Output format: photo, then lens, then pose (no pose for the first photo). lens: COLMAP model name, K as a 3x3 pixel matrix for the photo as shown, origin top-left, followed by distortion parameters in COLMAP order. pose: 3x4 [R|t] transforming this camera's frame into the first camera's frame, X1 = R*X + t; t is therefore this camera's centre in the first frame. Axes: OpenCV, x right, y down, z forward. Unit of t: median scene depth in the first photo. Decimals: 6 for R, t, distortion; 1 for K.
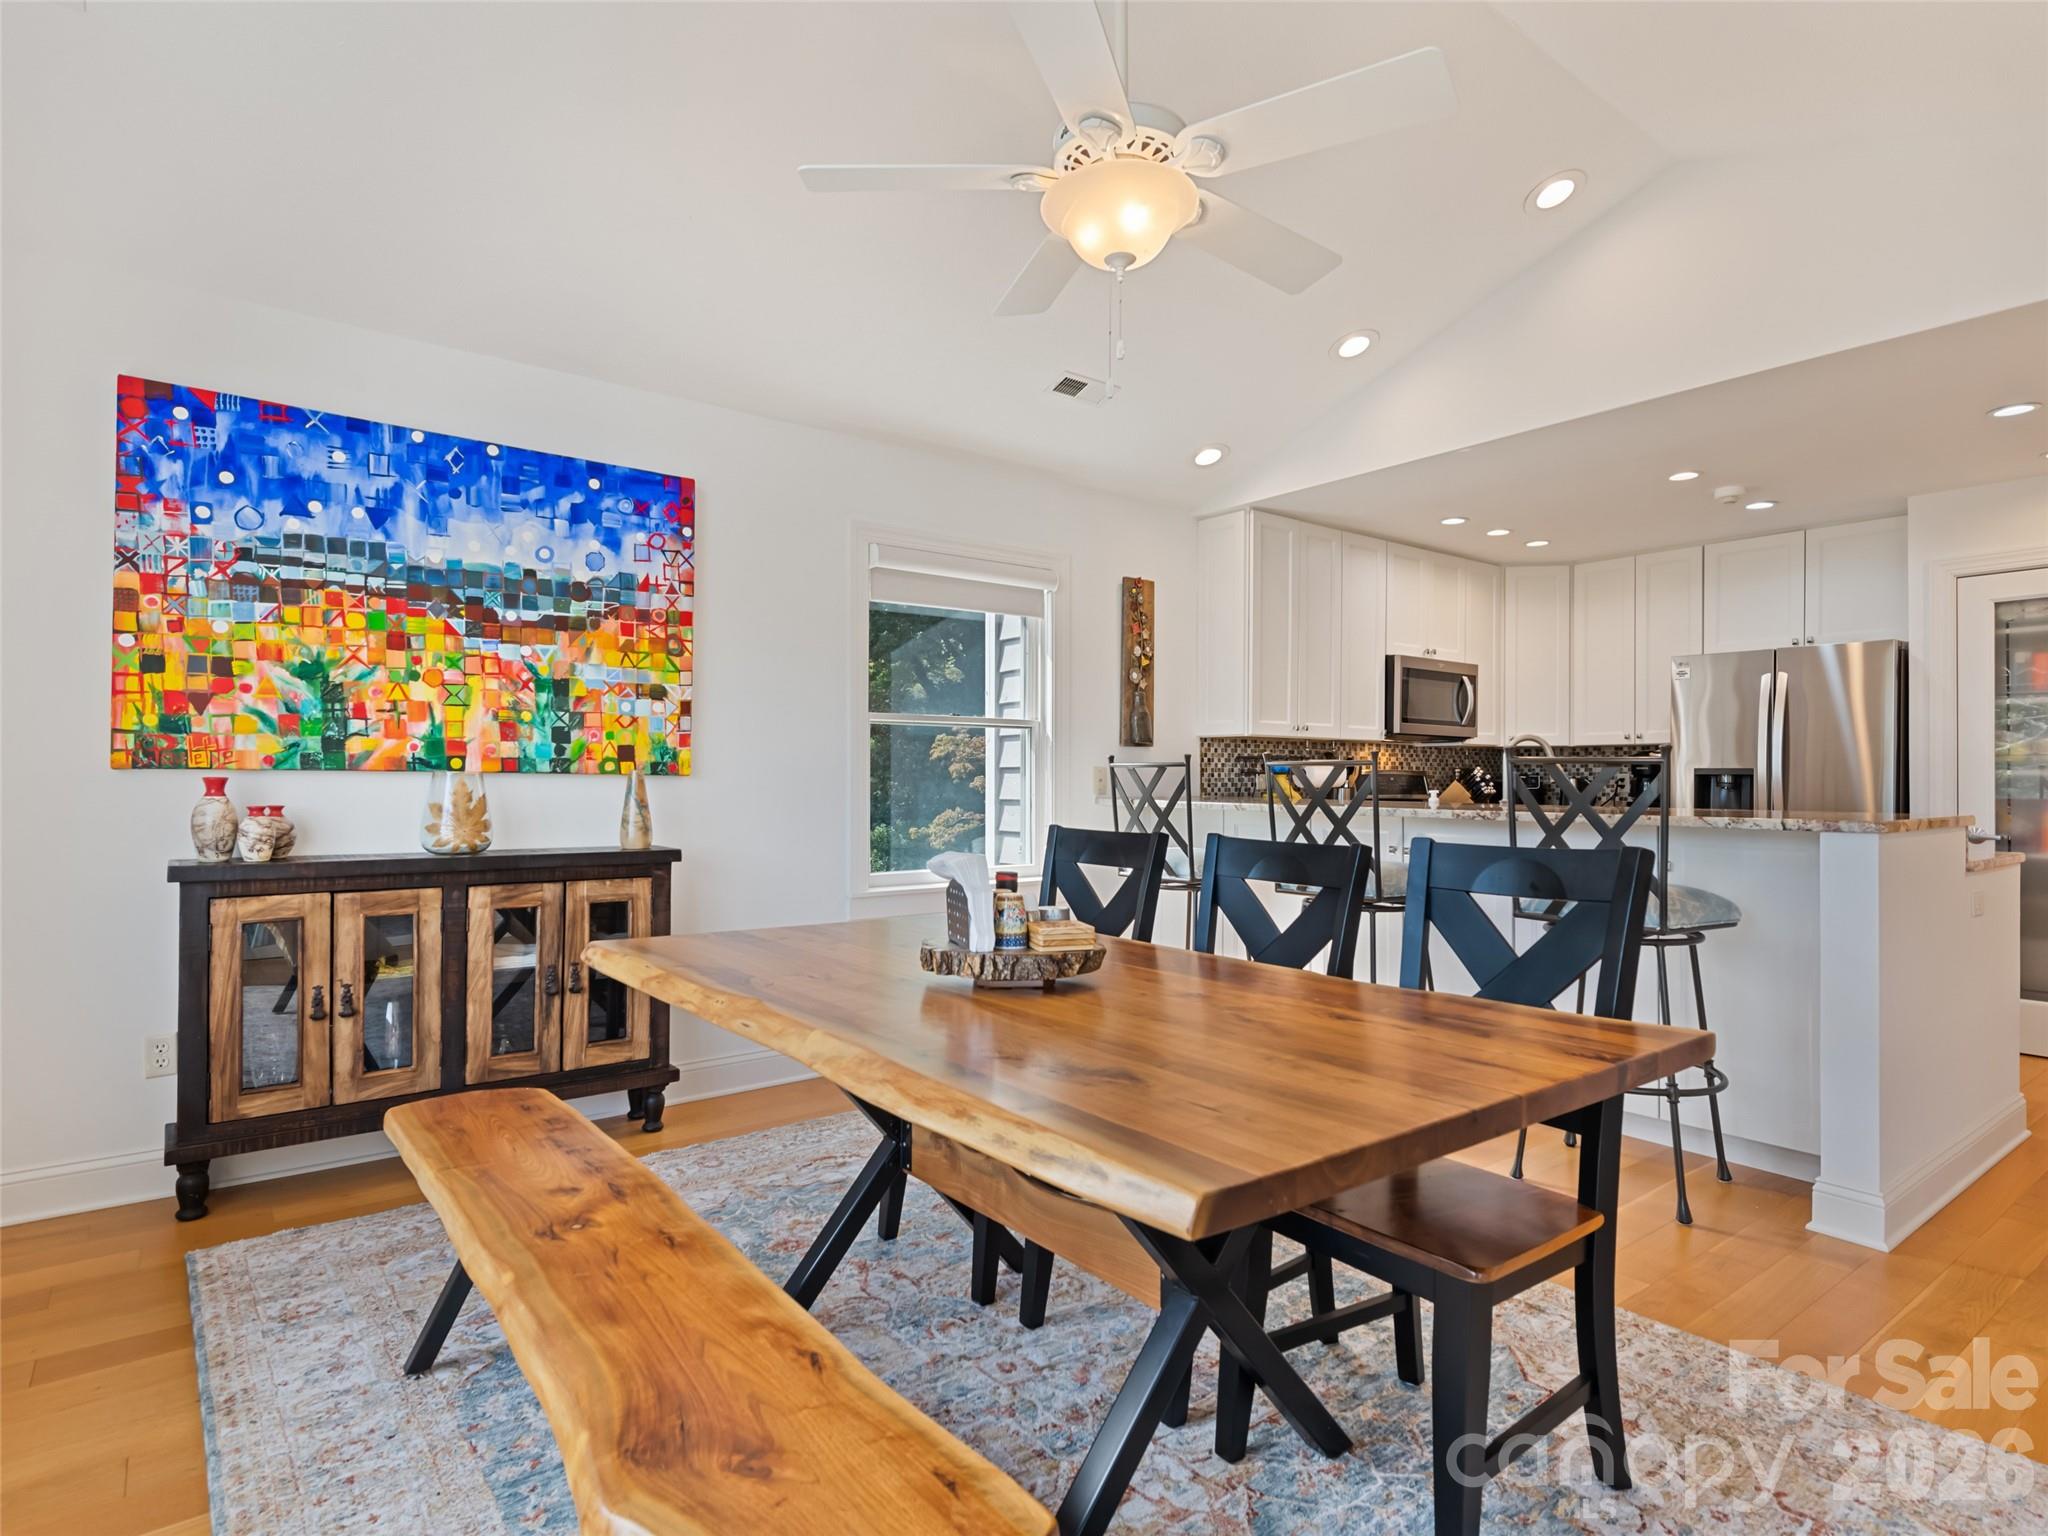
lens RADIAL K [[1119.1, 0, 1019.6], [0, 1119.1, 763.4], [0, 0, 1]] dist [0.018997, -0.003086]
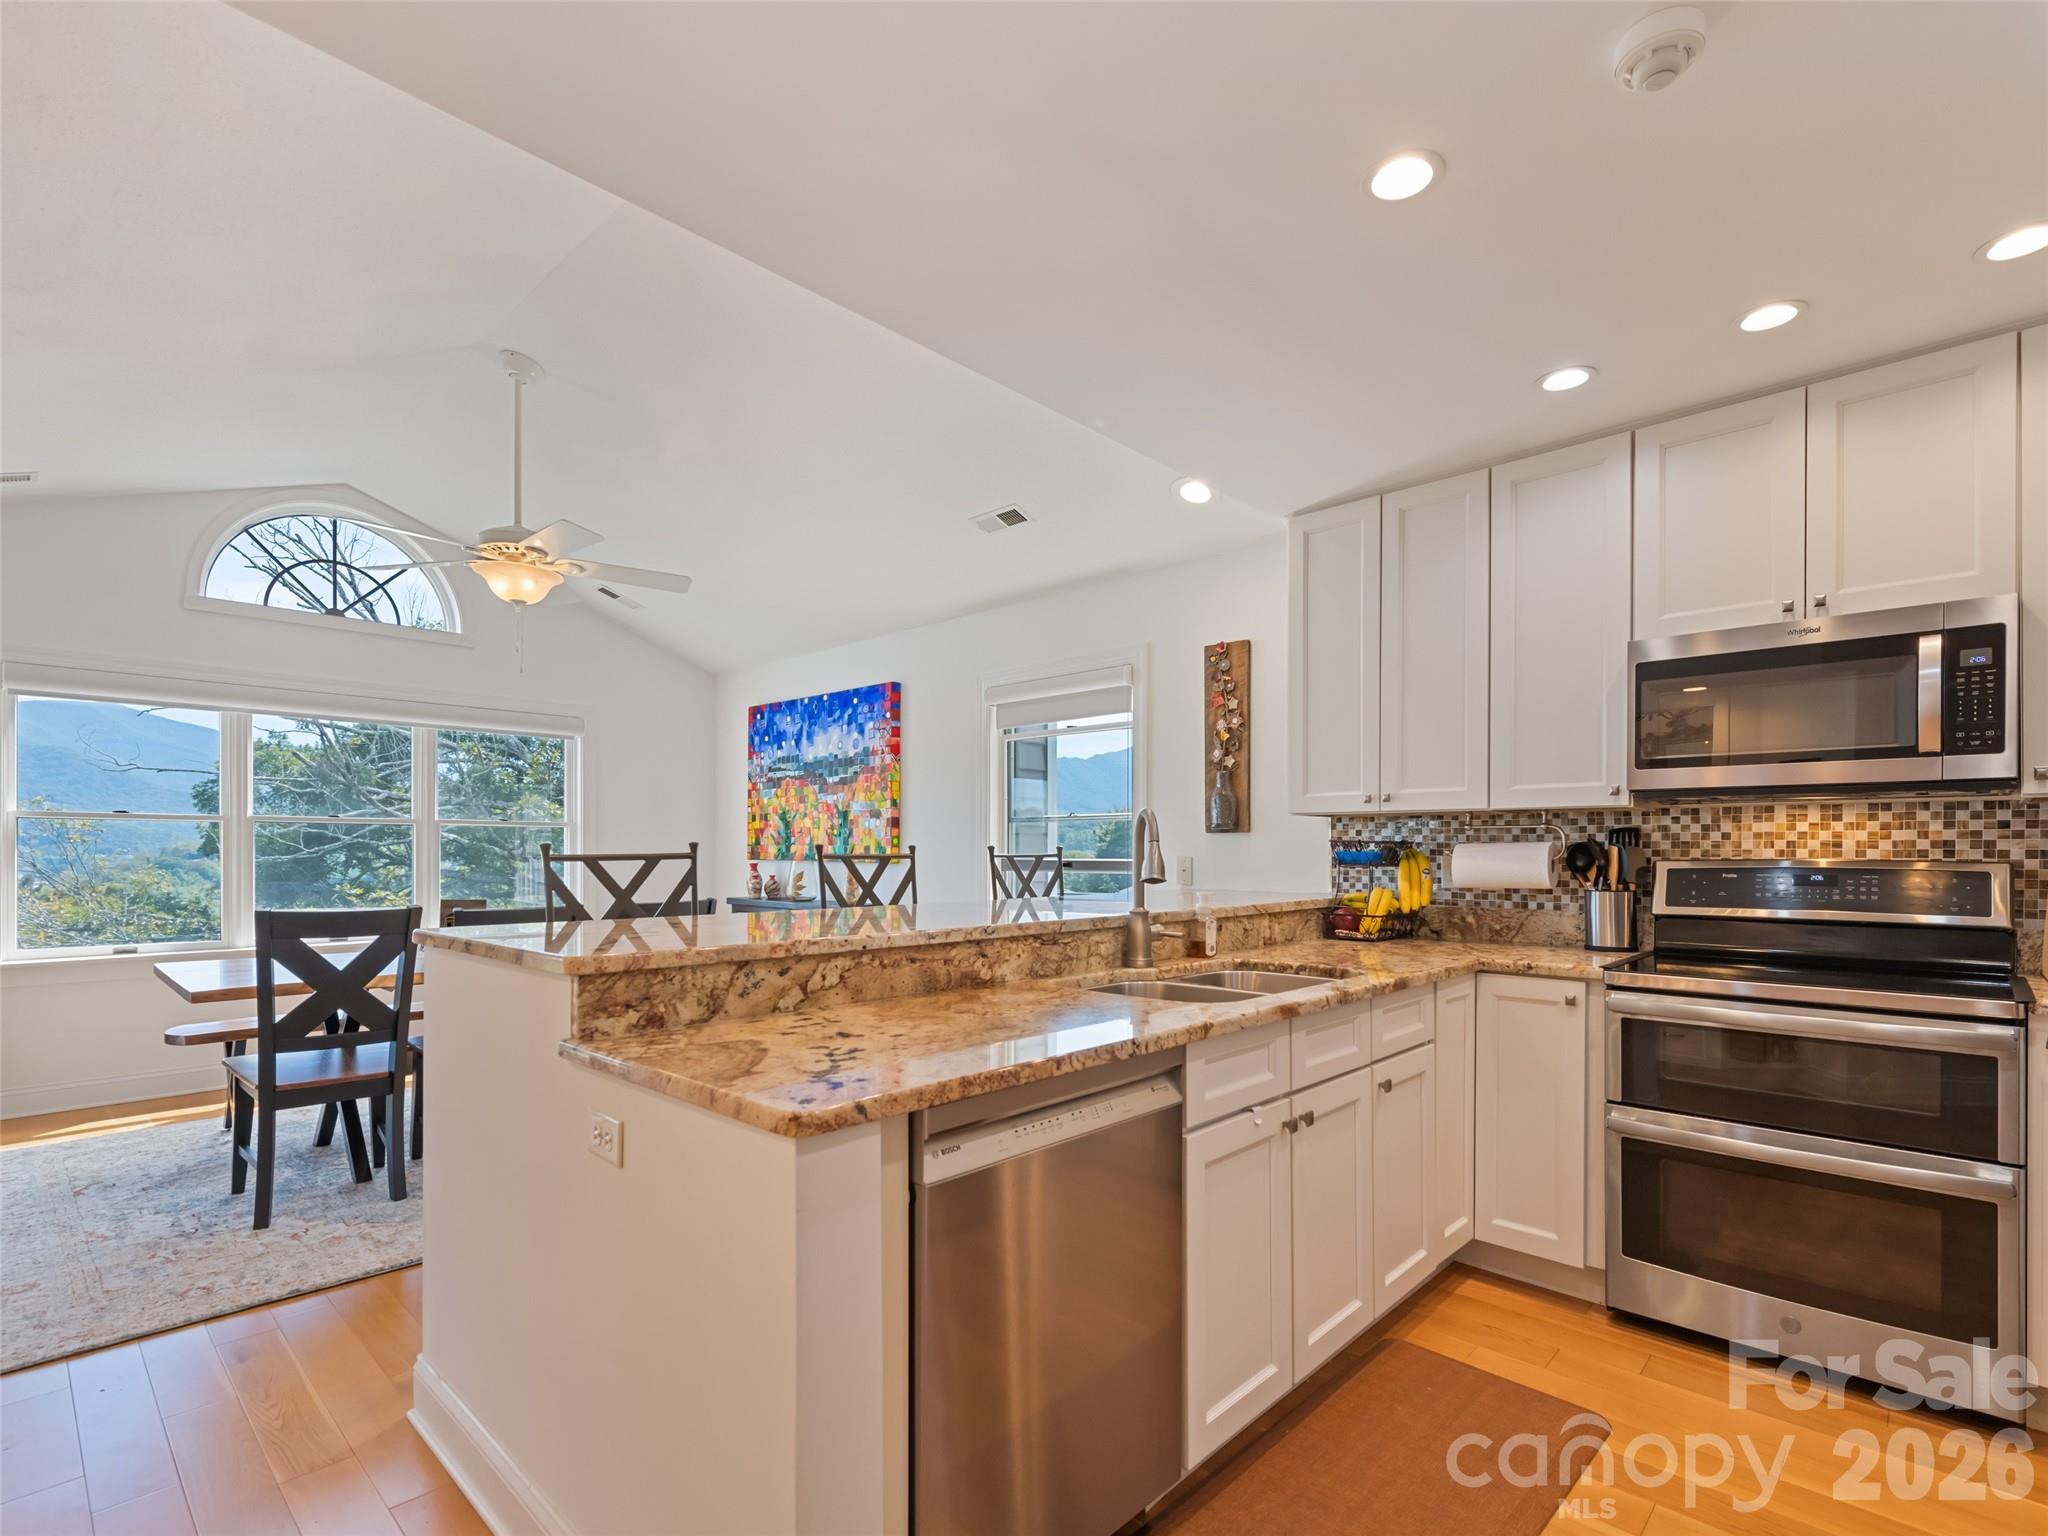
lens RADIAL K [[959.5, 0, 1075.5], [0, 959.5, 843.0], [0, 0, 1]] dist [0.011826, -0.000455]
pose [[0.179036, -0.012332, -0.983765, 1.166019], [0.013034, 0.999863, -0.010162, -0.000660], [0.983756, -0.011003, 0.179173, 1.041221]]
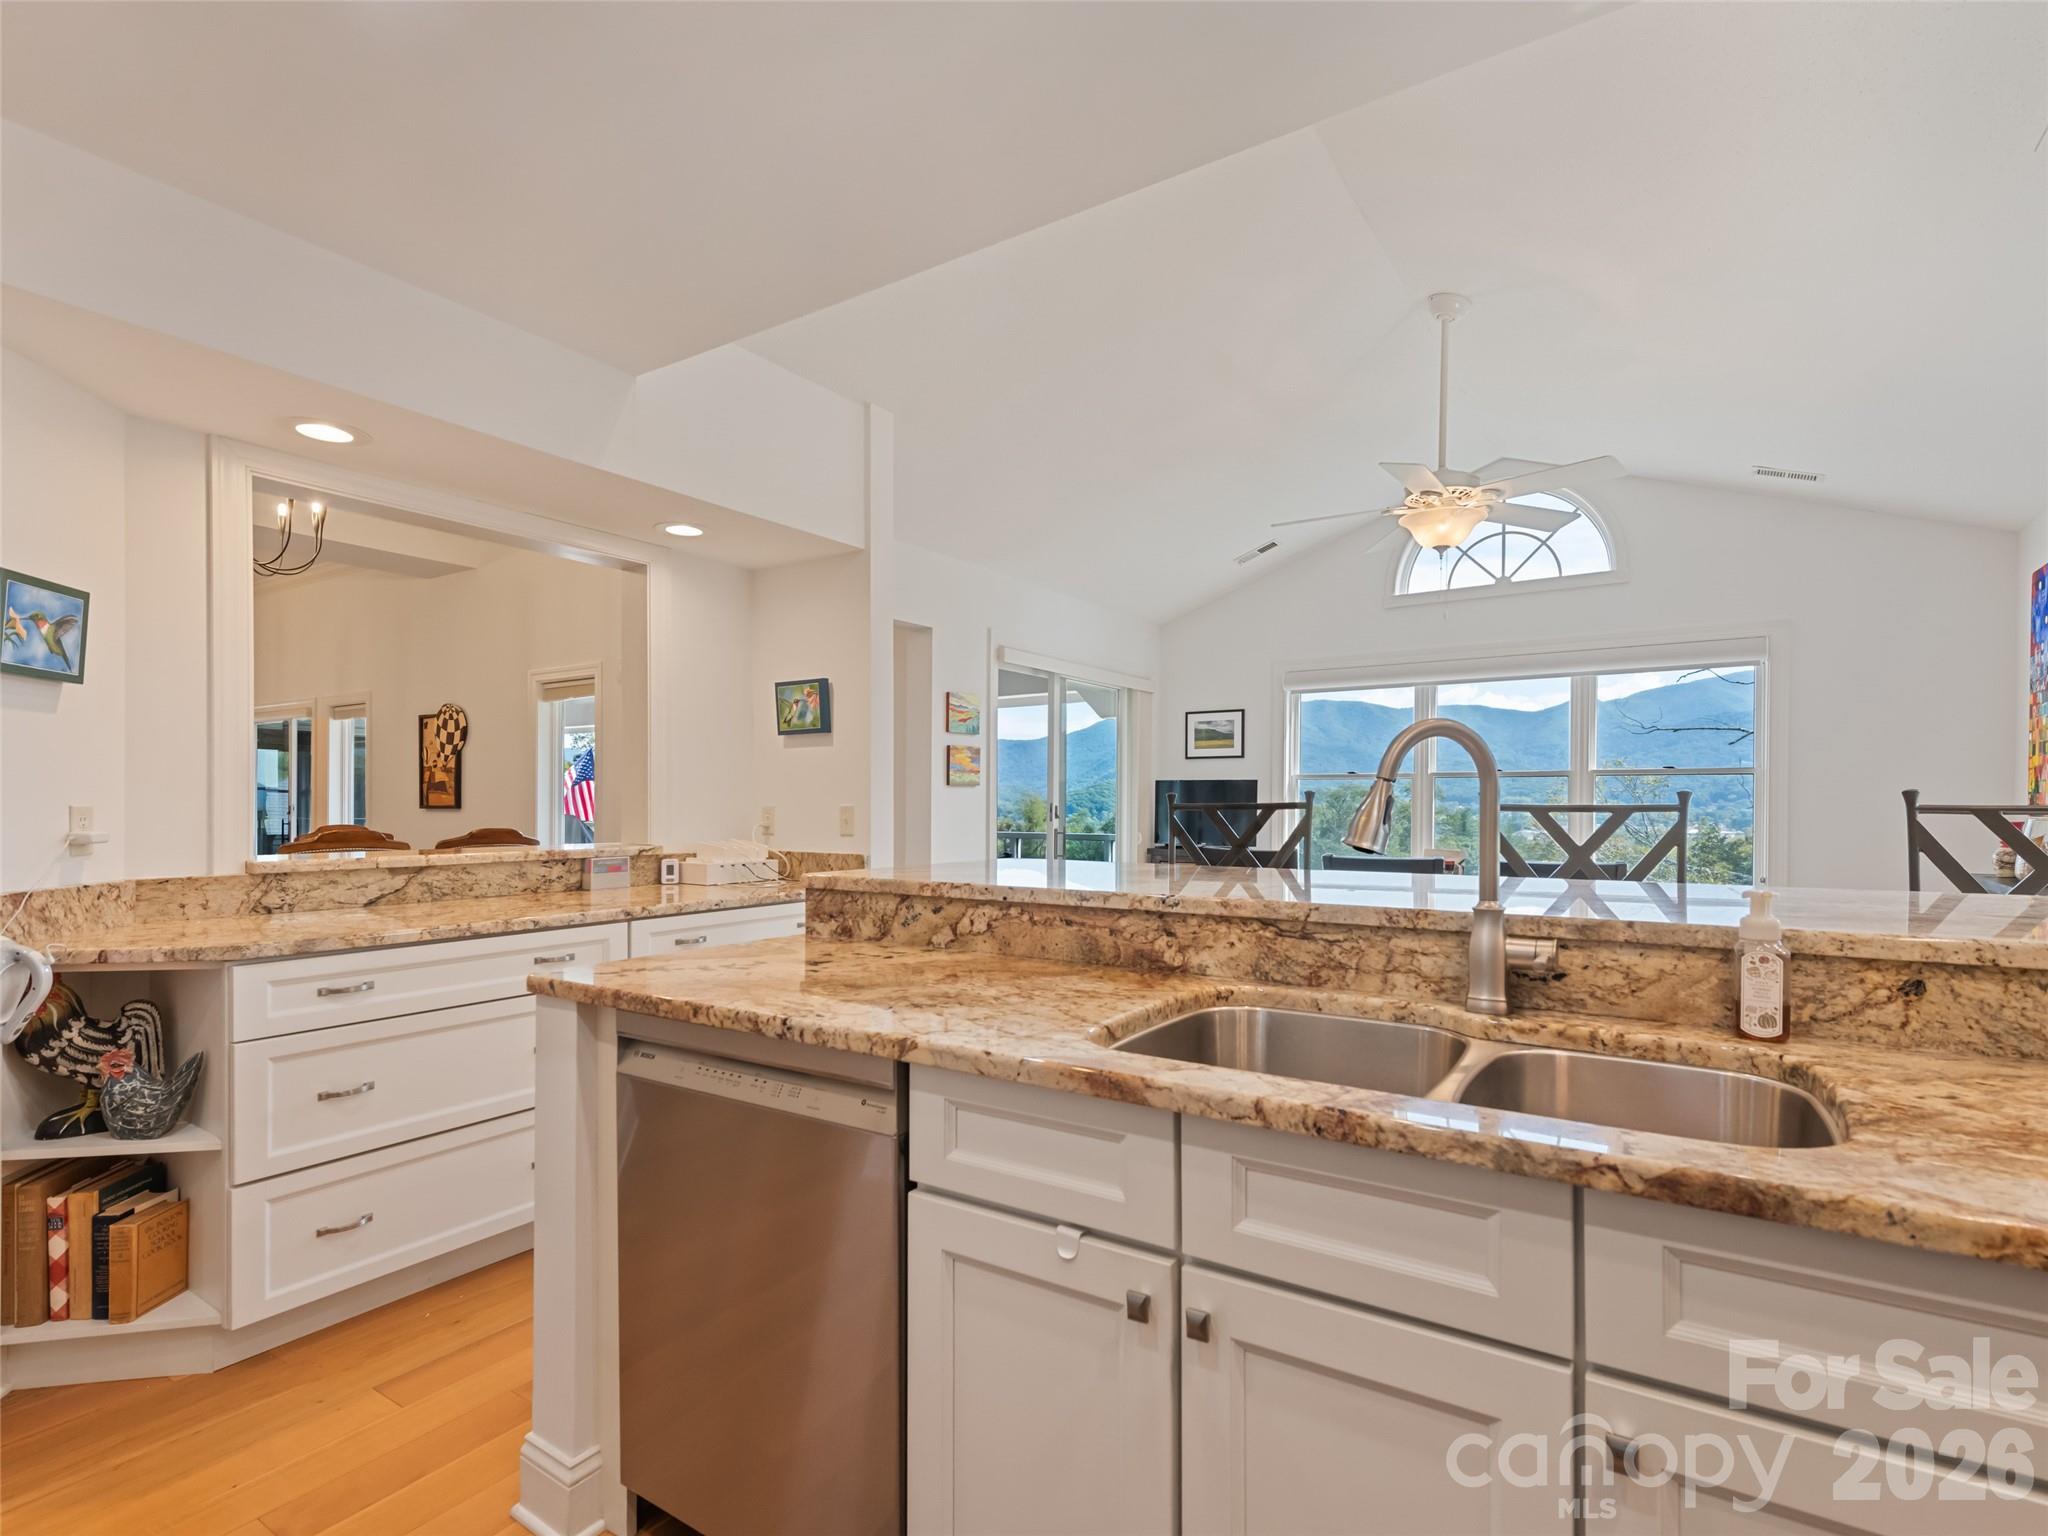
lens RADIAL K [[1016.1, 0, 1027.5], [0, 1016.1, 813.7], [0, 0, 1]] dist [-0.003072, -0.000291]
pose [[-0.947002, -0.000083, -0.321227, 0.807001], [0.000975, 0.999995, -0.003132, 0.006200], [0.321226, -0.003280, -0.946997, 1.506140]]
